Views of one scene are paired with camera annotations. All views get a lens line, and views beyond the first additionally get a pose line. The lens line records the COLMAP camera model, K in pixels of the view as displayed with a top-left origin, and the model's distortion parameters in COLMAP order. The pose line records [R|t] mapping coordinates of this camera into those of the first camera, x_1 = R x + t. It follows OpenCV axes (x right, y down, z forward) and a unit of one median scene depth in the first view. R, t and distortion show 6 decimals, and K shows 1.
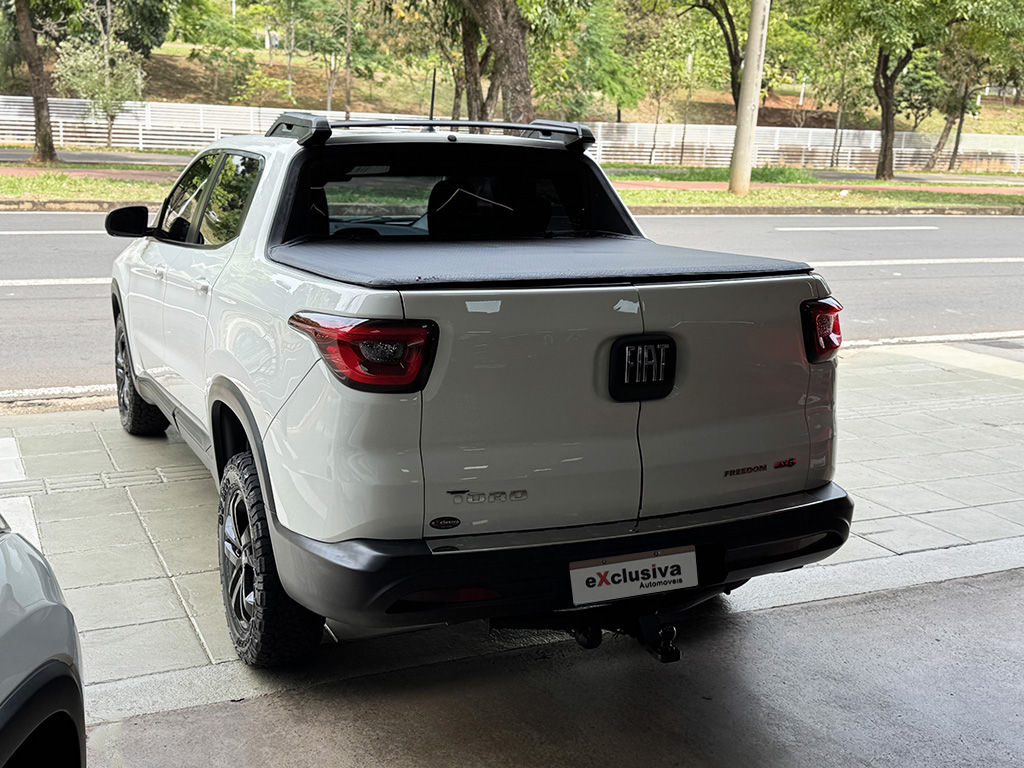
lens RADIAL K [[1165.4, 0, 512.0], [0, 1165.4, 384.0], [0, 0, 1]] dist [0.242061, -0.587443]
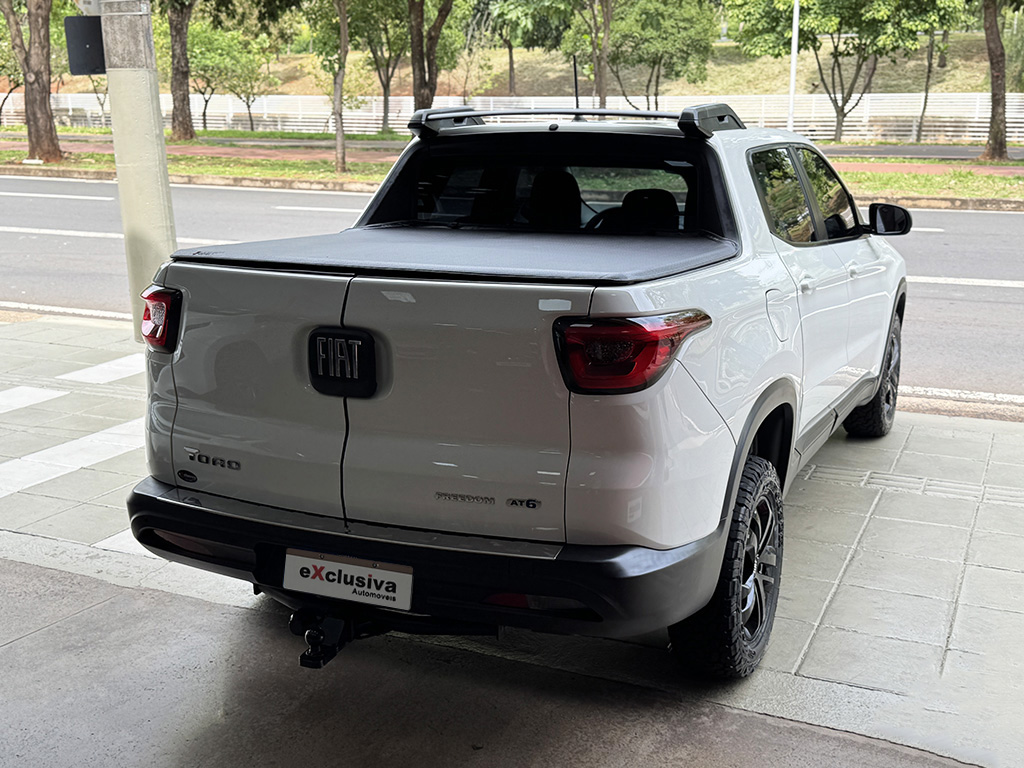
lens RADIAL K [[1165.4, 0, 512.0], [0, 1165.4, 384.0], [0, 0, 1]] dist [0.242061, -0.587443]
pose [[0.670019, 0.140044, -0.729015, 0.132628], [-0.139312, 0.988317, 0.061818, -0.011052], [0.729155, 0.060141, 0.681701, 0.065753]]
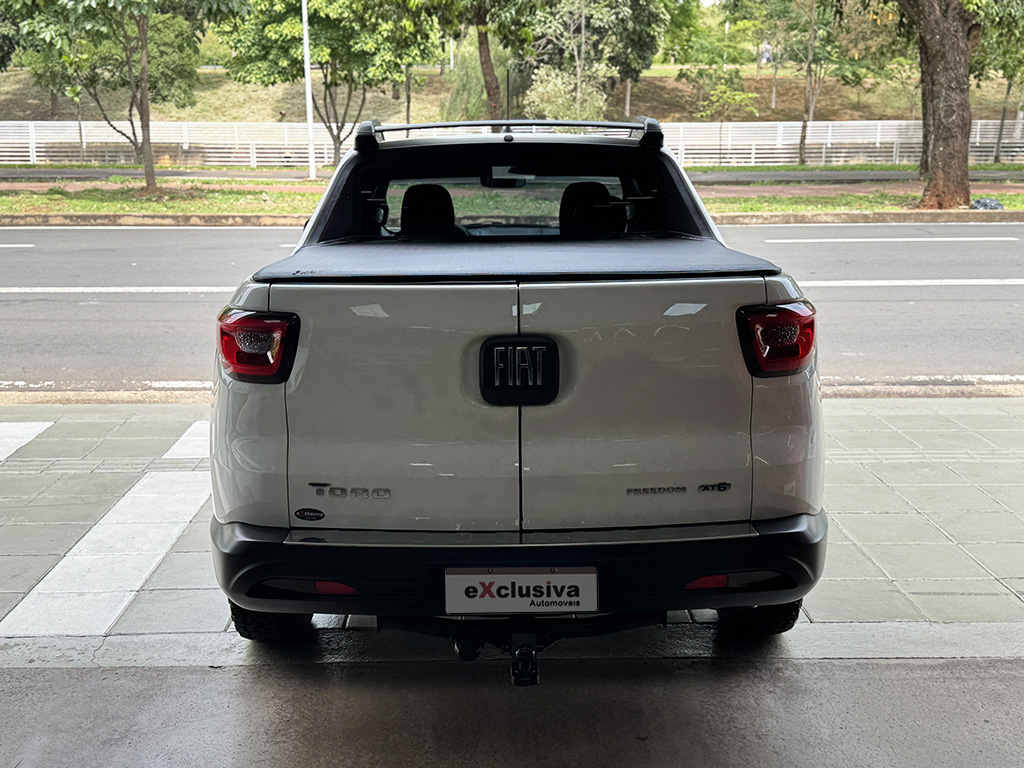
lens RADIAL K [[1165.4, 0, 512.0], [0, 1165.4, 384.0], [0, 0, 1]] dist [0.242061, -0.587443]
pose [[0.916583, 0.049110, -0.396817, 0.070197], [-0.053755, 0.998554, -0.000584, -0.000343], [0.396215, 0.021867, 0.917897, 0.019136]]
